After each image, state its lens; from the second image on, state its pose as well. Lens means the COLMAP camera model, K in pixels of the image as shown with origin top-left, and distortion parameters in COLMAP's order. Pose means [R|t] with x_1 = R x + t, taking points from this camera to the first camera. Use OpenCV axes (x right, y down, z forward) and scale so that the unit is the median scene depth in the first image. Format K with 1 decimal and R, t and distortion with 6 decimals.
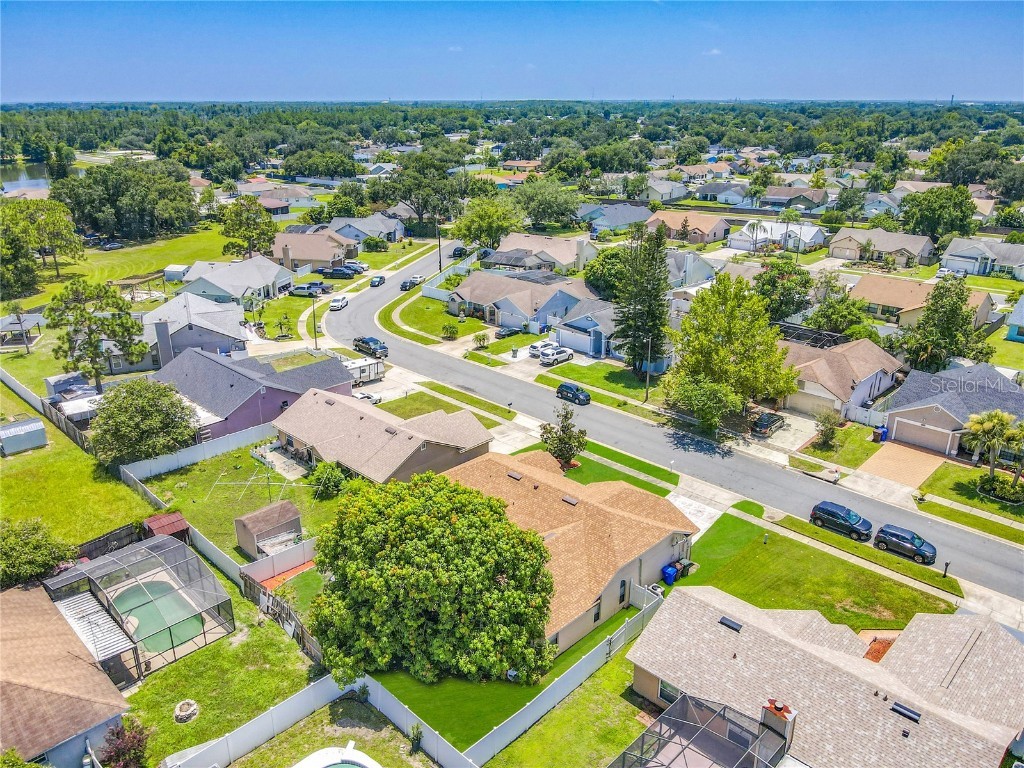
lens RADIAL K [[760.9, 0, 505.9], [0, 760.9, 398.4], [0, 0, 1]] dist [-0.008977, 0.001487]
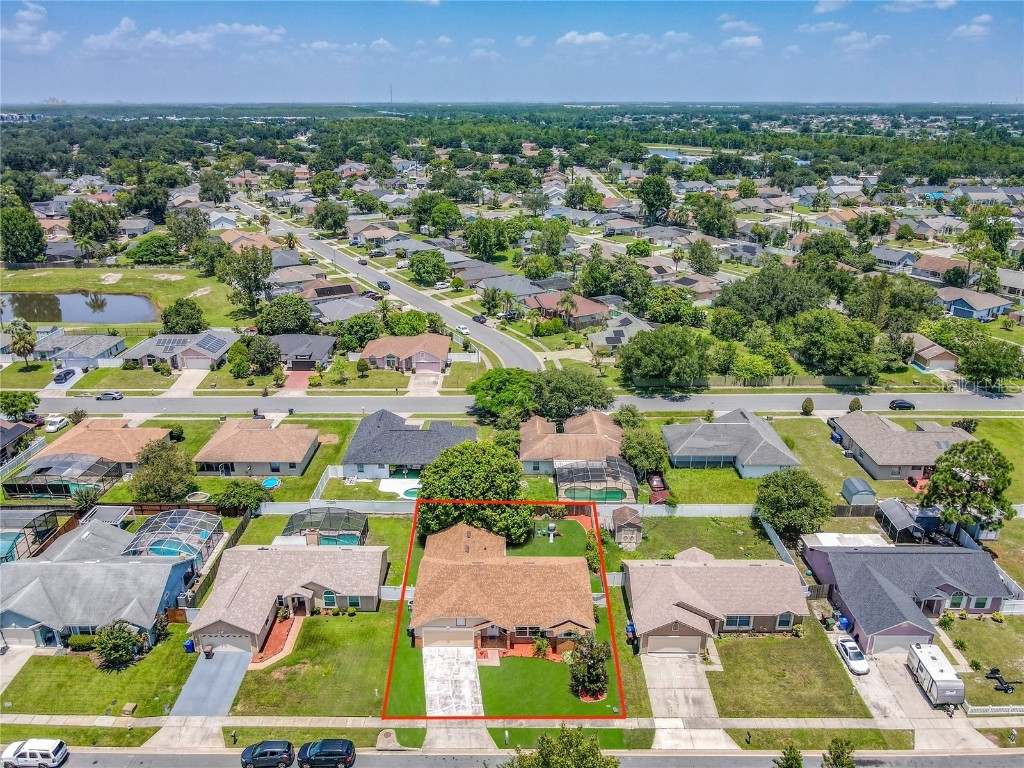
lens RADIAL K [[760.9, 0, 505.9], [0, 760.9, 398.4], [0, 0, 1]] dist [-0.008977, 0.001487]
pose [[-0.718879, 0.260457, -0.644497, 0.498545], [-0.251808, 0.766612, 0.590676, -0.545131], [0.647925, 0.586914, -0.485516, 0.850572]]
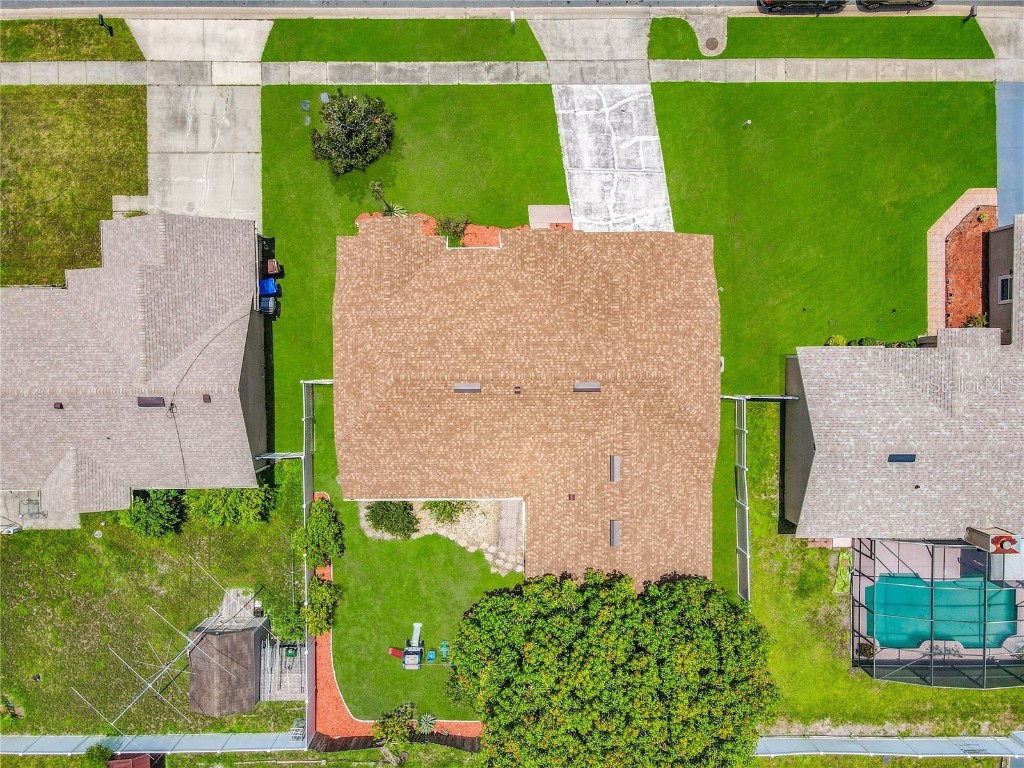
lens RADIAL K [[753.1, 0, 506.0], [0, 753.1, 385.7], [0, 0, 1]] dist [0.004926, 0.009808]
pose [[0.706977, -0.706764, -0.025851, 0.029017], [0.255034, 0.220678, 0.941413, -0.260039], [-0.659652, -0.672151, 0.336263, 0.451645]]
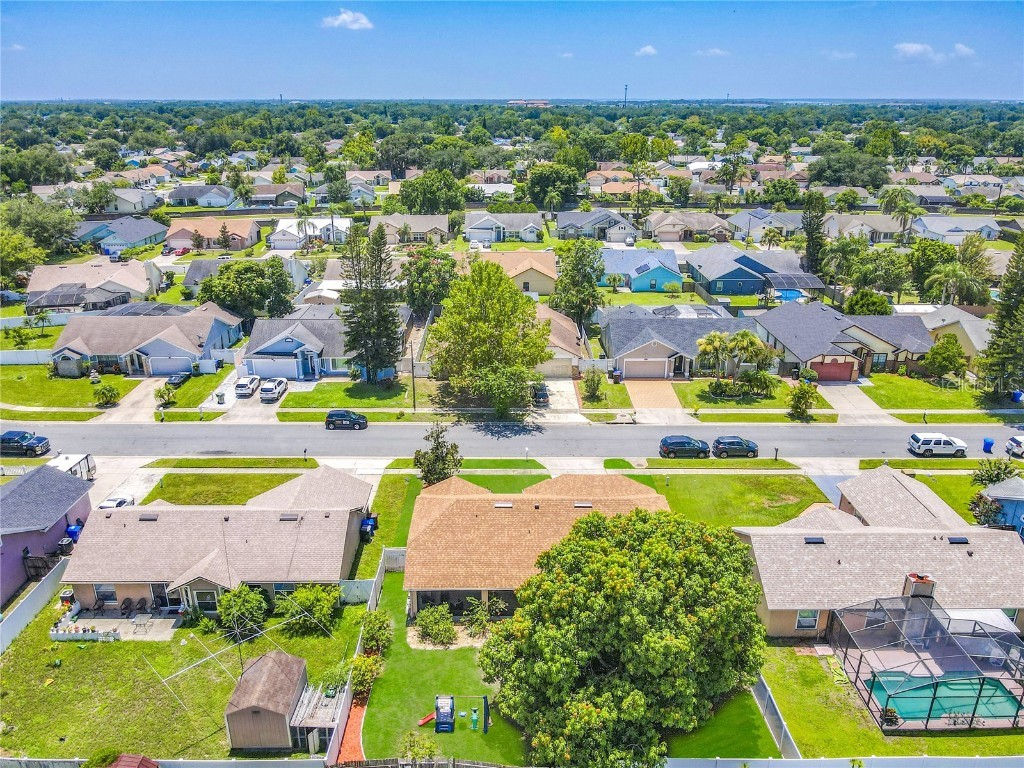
lens RADIAL K [[764.1, 0, 505.7], [0, 764.1, 385.6], [0, 0, 1]] dist [-0.008380, -0.001718]
pose [[0.709970, -0.248643, 0.658877, -0.317706], [0.258871, 0.962237, 0.084179, -0.063810], [-0.654927, 0.110800, 0.747526, 0.175227]]
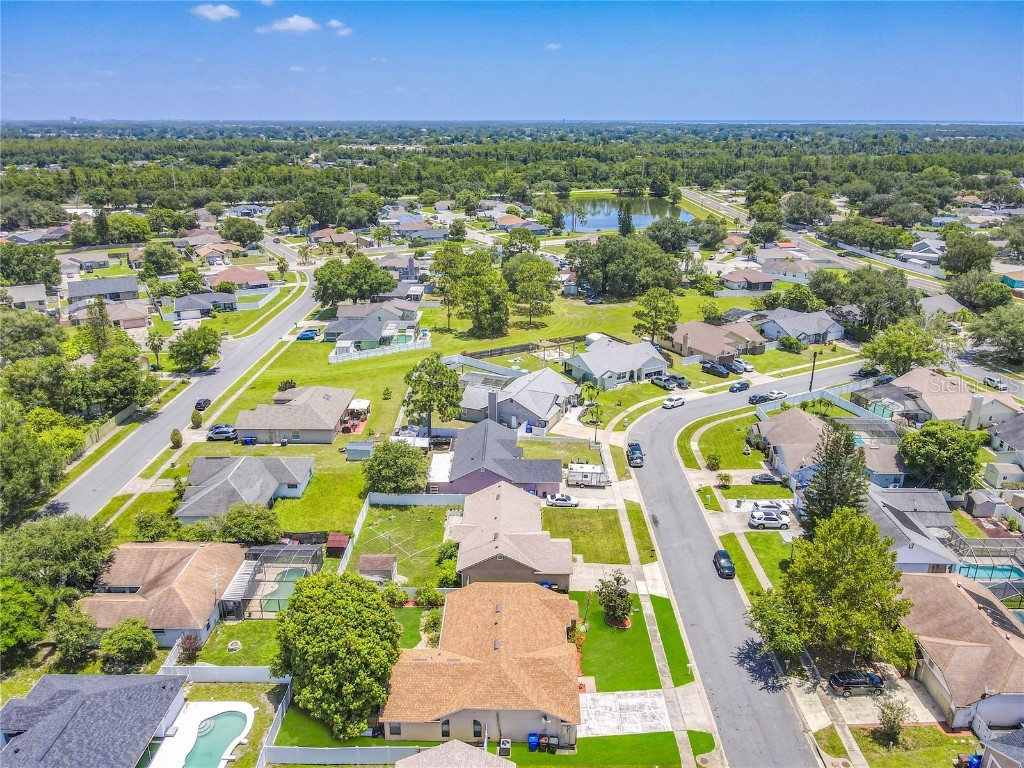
lens RADIAL K [[760.7, 0, 506.9], [0, 760.7, 389.4], [0, 0, 1]] dist [-0.027748, 0.075731]
pose [[0.692319, 0.248729, -0.677369, 0.461936], [-0.269806, 0.959855, 0.076697, -0.205668], [0.669253, 0.129659, 0.731635, 0.012698]]
